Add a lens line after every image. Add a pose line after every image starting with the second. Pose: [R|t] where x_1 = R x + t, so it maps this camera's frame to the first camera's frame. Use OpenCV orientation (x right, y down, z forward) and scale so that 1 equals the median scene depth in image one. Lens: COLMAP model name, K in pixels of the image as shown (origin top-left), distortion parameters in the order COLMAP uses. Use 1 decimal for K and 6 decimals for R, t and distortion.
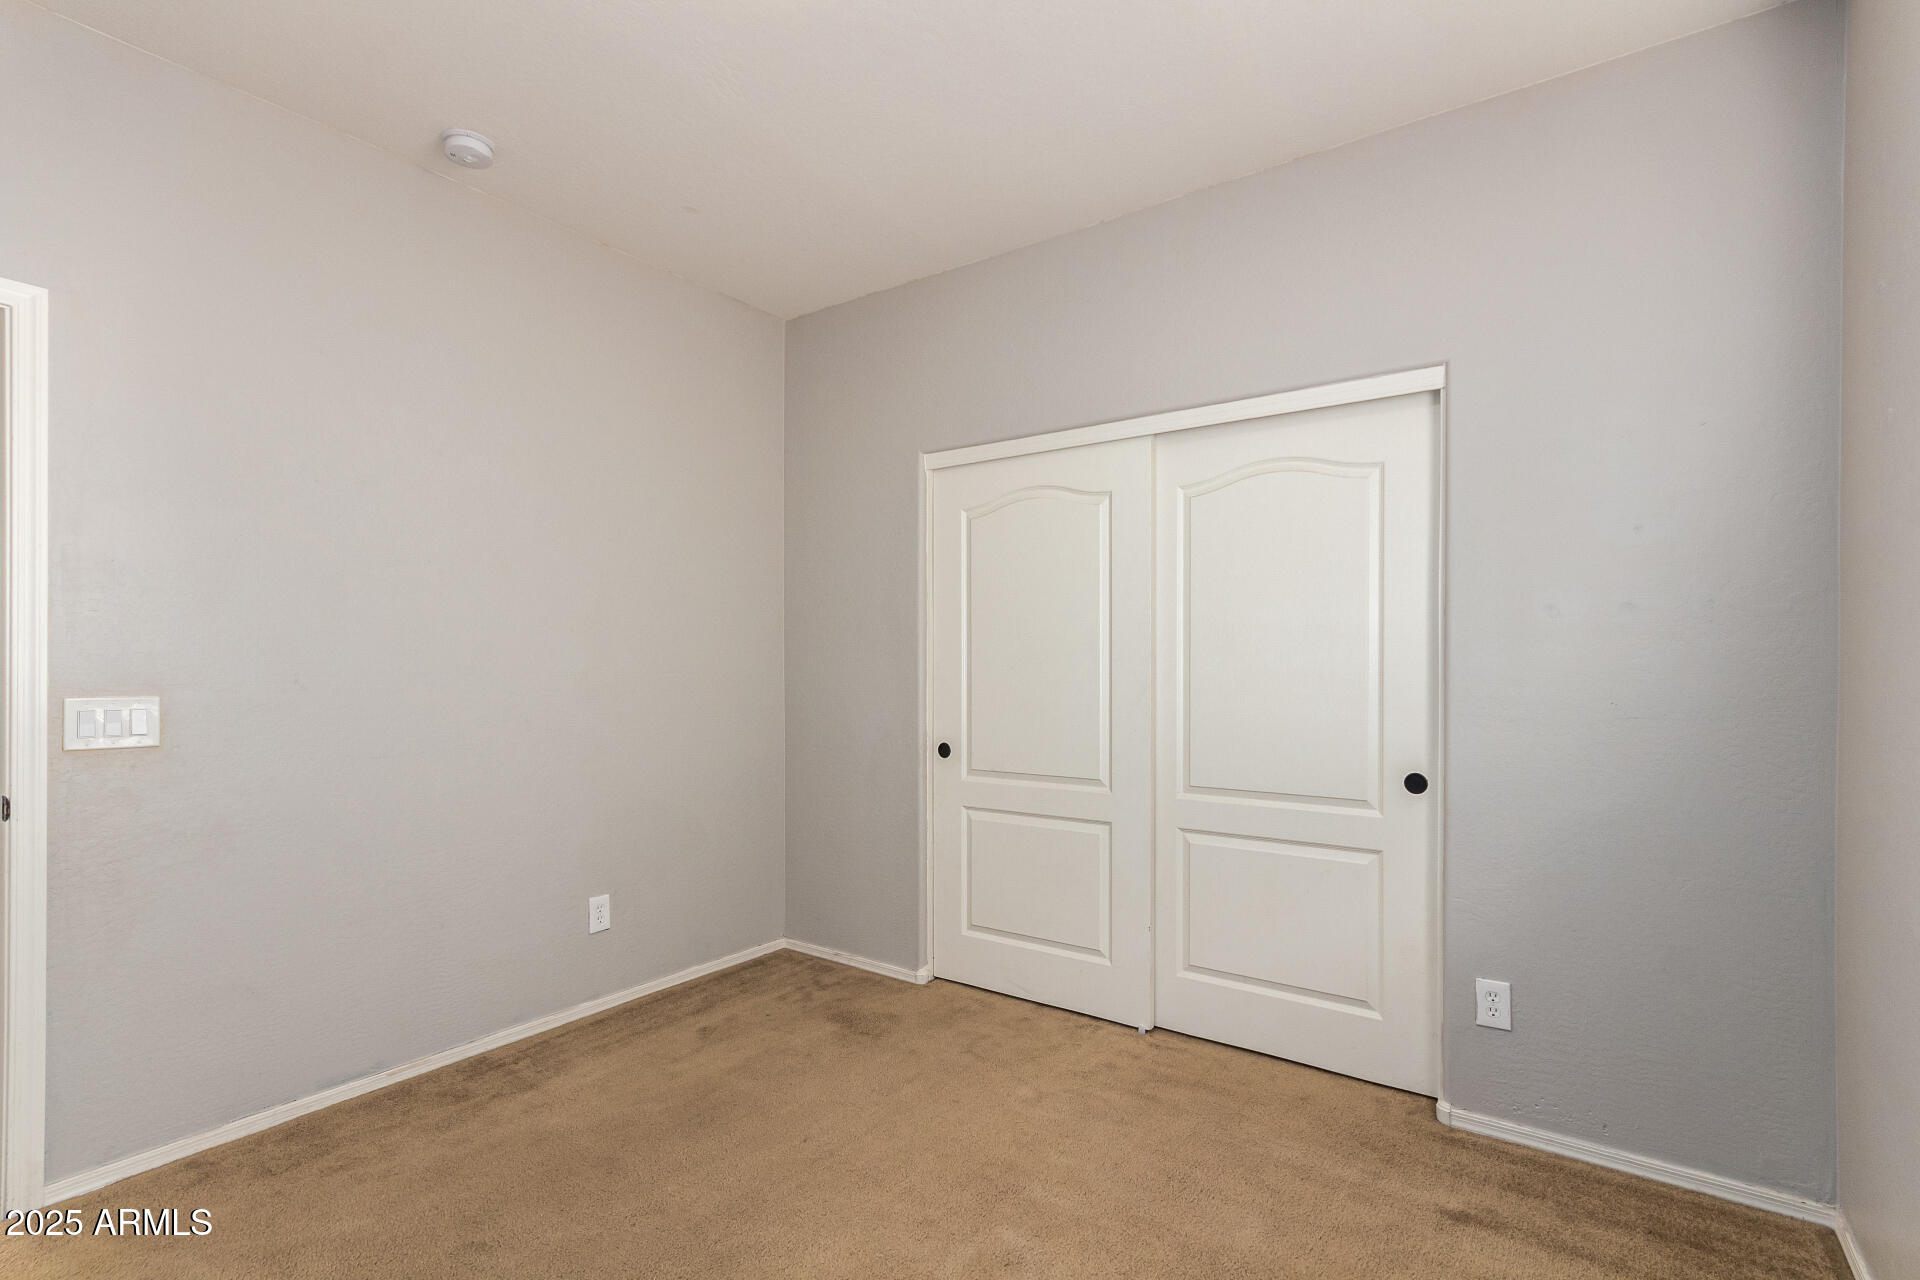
lens RADIAL K [[897.4, 0, 967.1], [0, 897.4, 658.2], [0, 0, 1]] dist [0.000432, -0.000472]
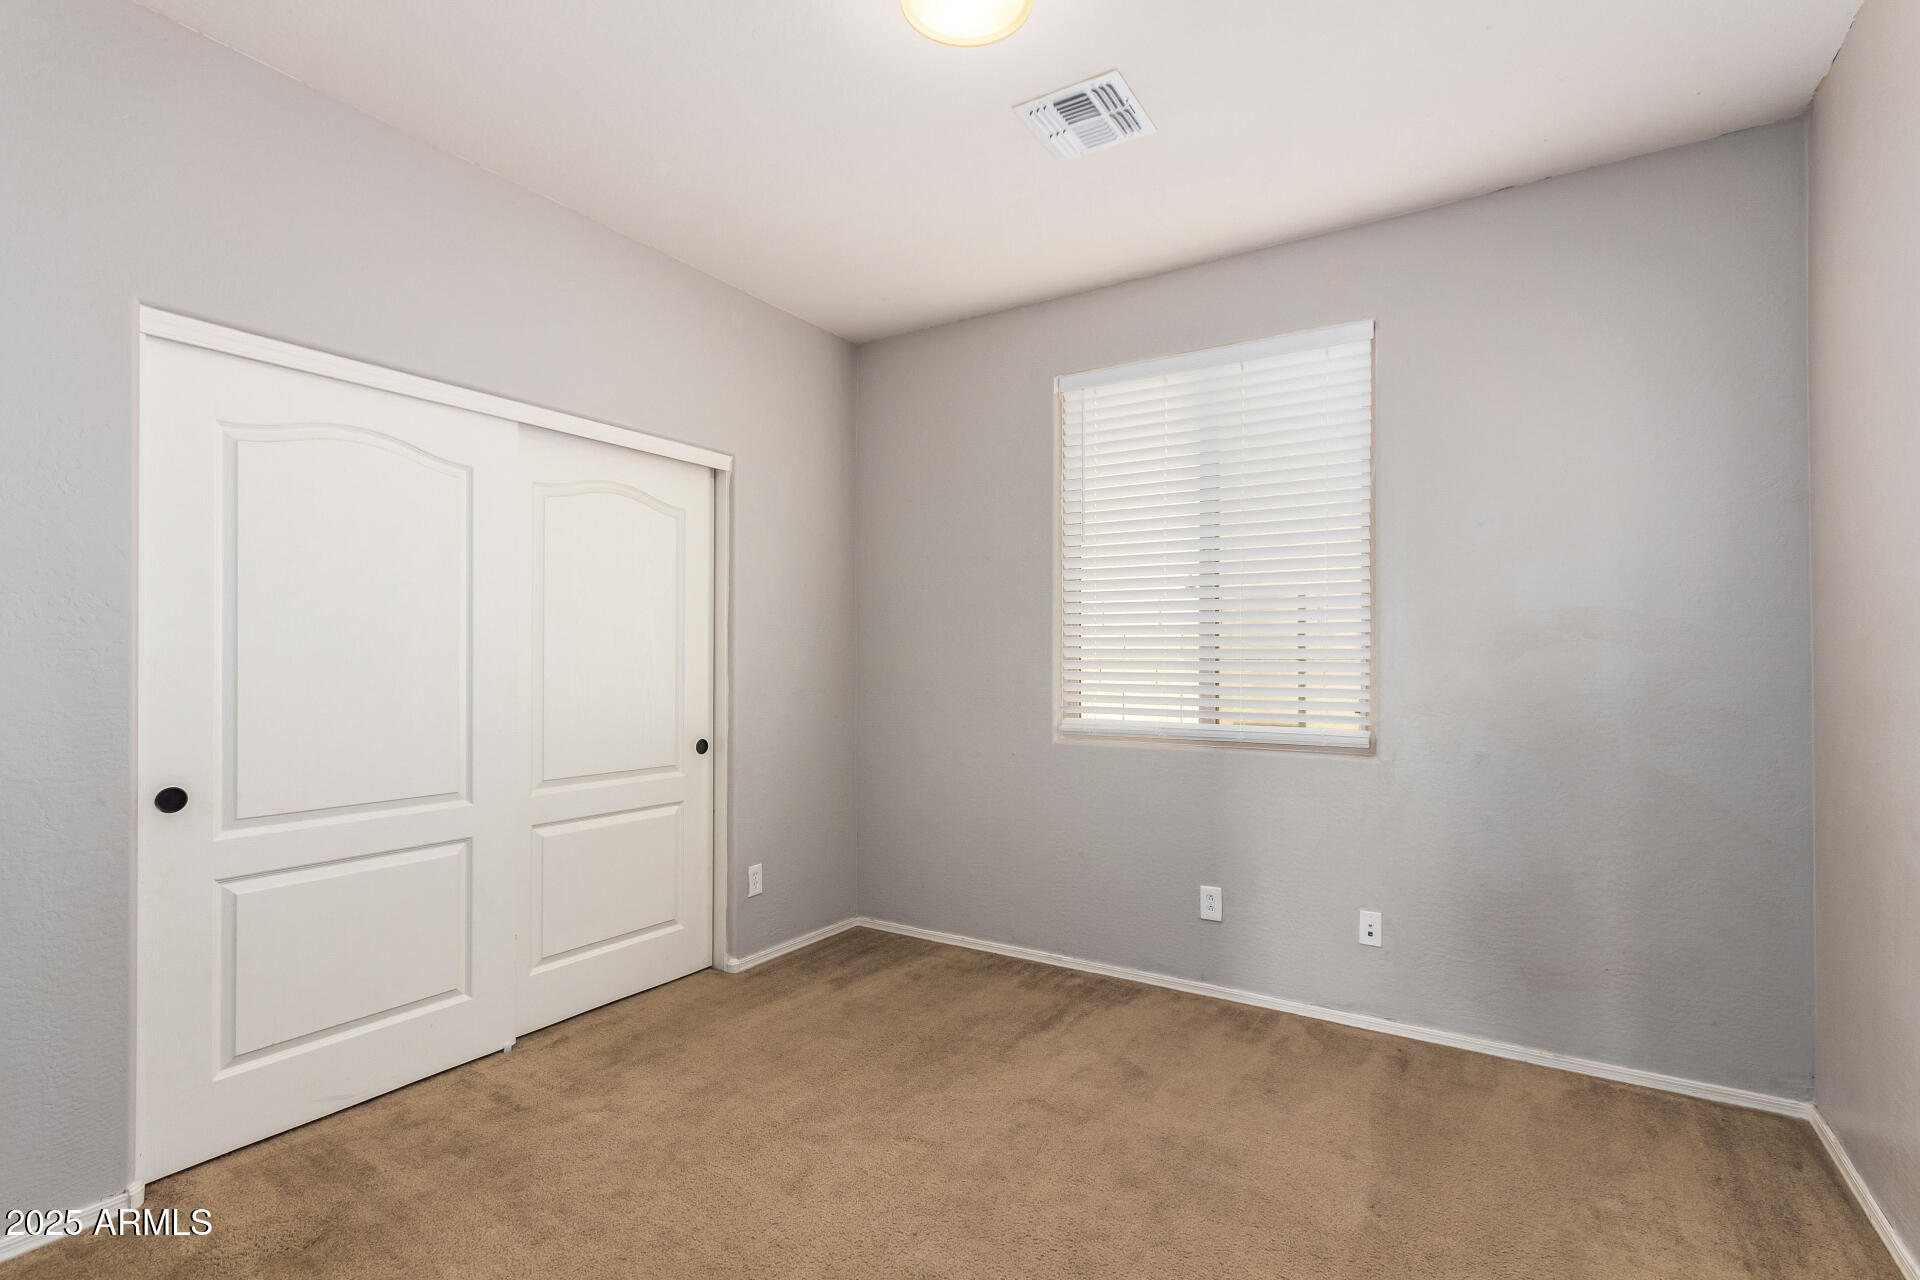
lens RADIAL K [[897.4, 0, 967.1], [0, 897.4, 658.2], [0, 0, 1]] dist [0.000432, -0.000472]
pose [[-0.057595, 0.007542, 0.998312, -0.881415], [-0.002714, 0.999967, -0.007712, 0.012234], [-0.998336, -0.003154, -0.057573, 0.651927]]
